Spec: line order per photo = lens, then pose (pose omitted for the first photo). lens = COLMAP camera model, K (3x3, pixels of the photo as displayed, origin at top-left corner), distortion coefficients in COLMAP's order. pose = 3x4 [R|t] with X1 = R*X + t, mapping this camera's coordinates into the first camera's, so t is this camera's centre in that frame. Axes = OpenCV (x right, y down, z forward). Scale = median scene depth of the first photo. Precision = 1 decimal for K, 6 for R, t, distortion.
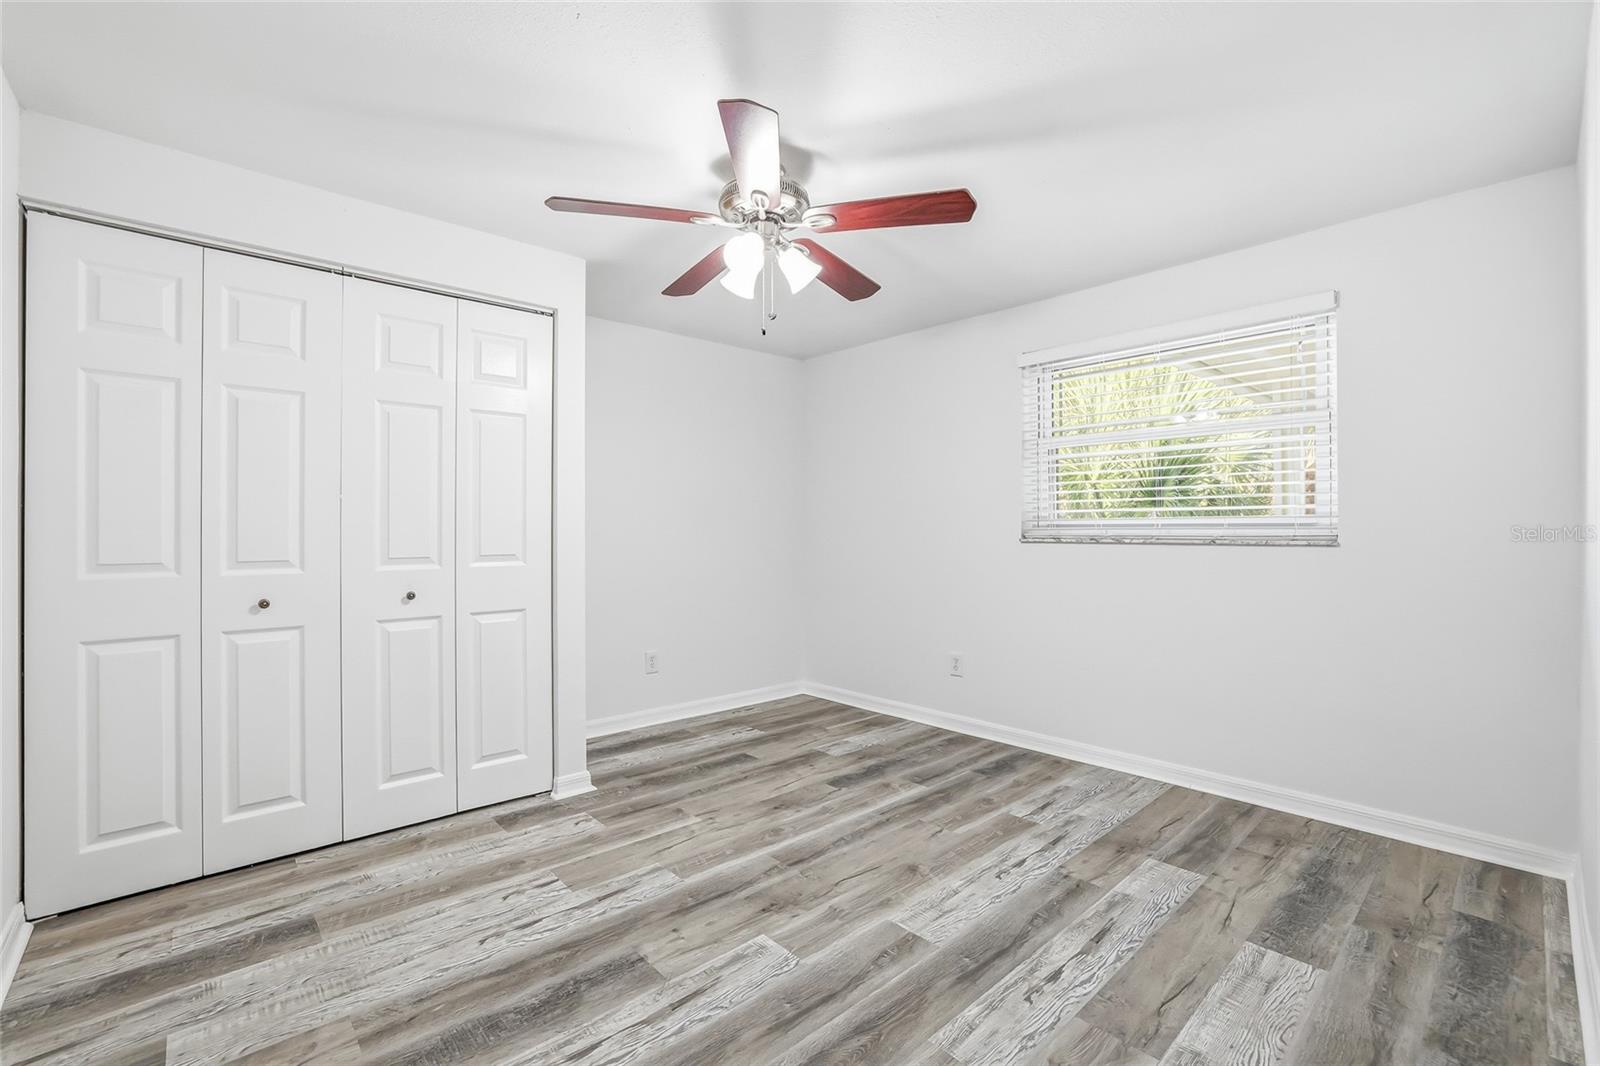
lens RADIAL K [[689.4, 0, 797.7], [0, 689.4, 530.7], [0, 0, 1]] dist [-0.042343, 0.014709]
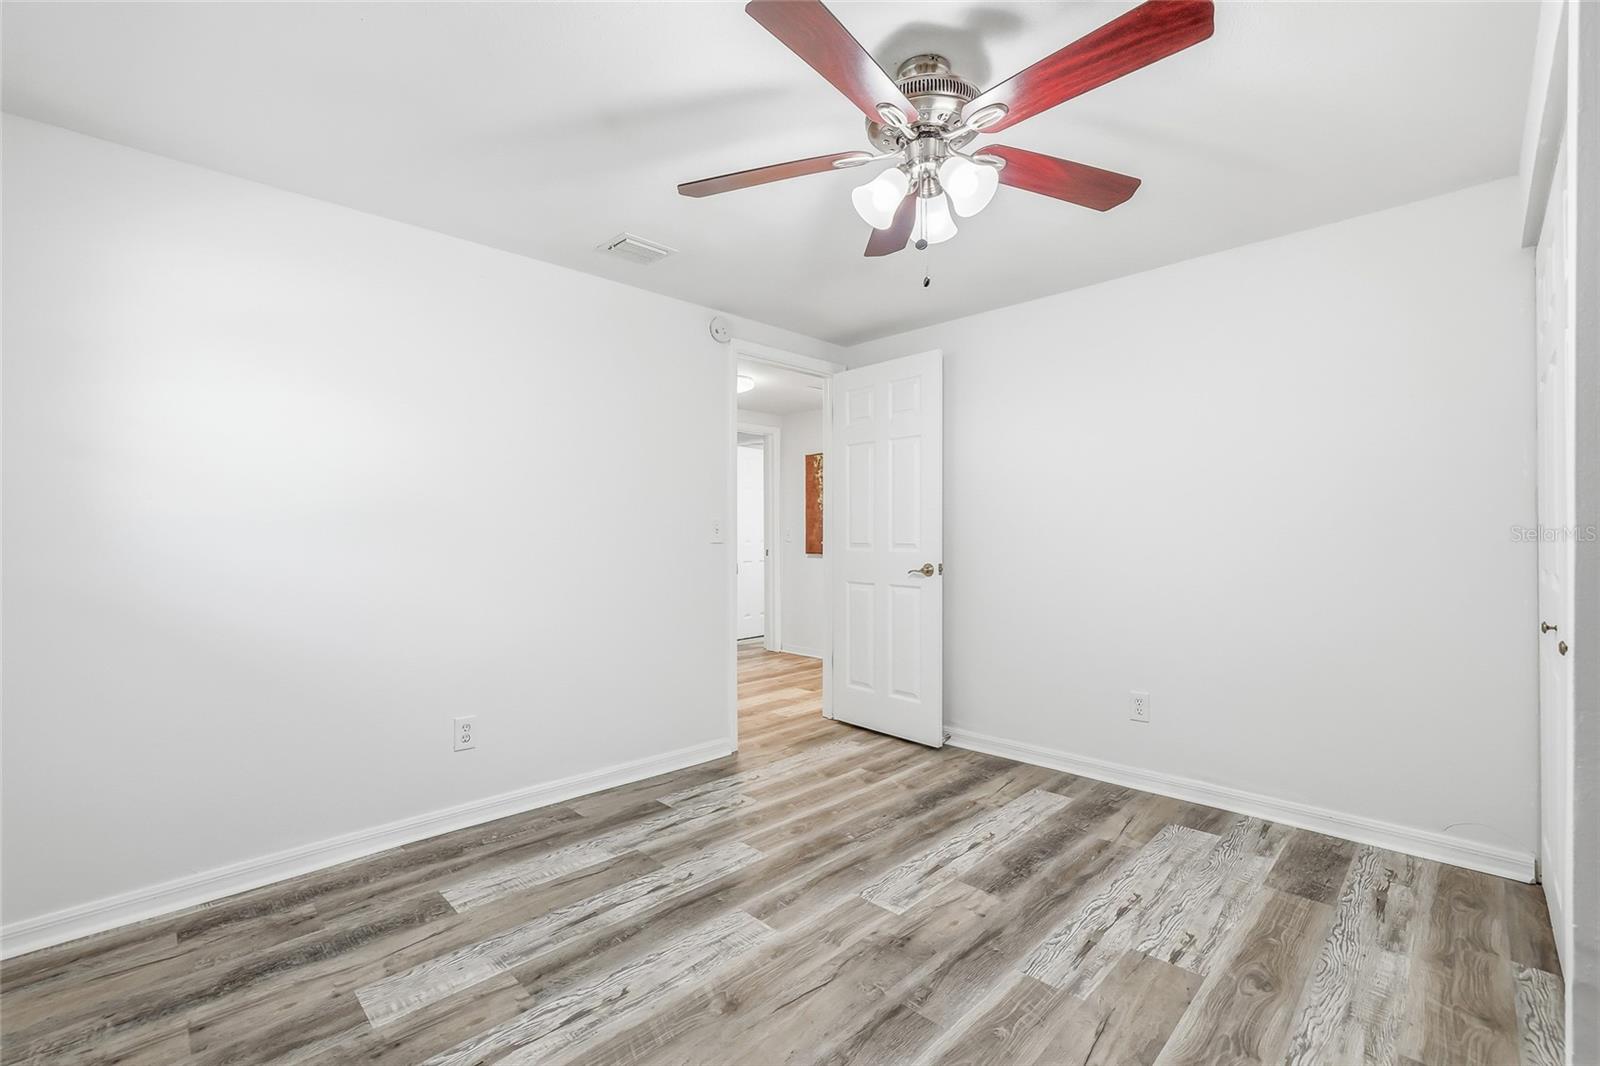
lens RADIAL K [[689.4, 0, 793.9], [0, 689.4, 525.5], [0, 0, 1]] dist [-0.042343, 0.014709]
pose [[-0.999194, 0.004024, -0.039941, 0.150417], [0.004577, 0.999895, -0.013756, -0.006514], [0.039882, -0.013928, -0.999107, 2.015016]]
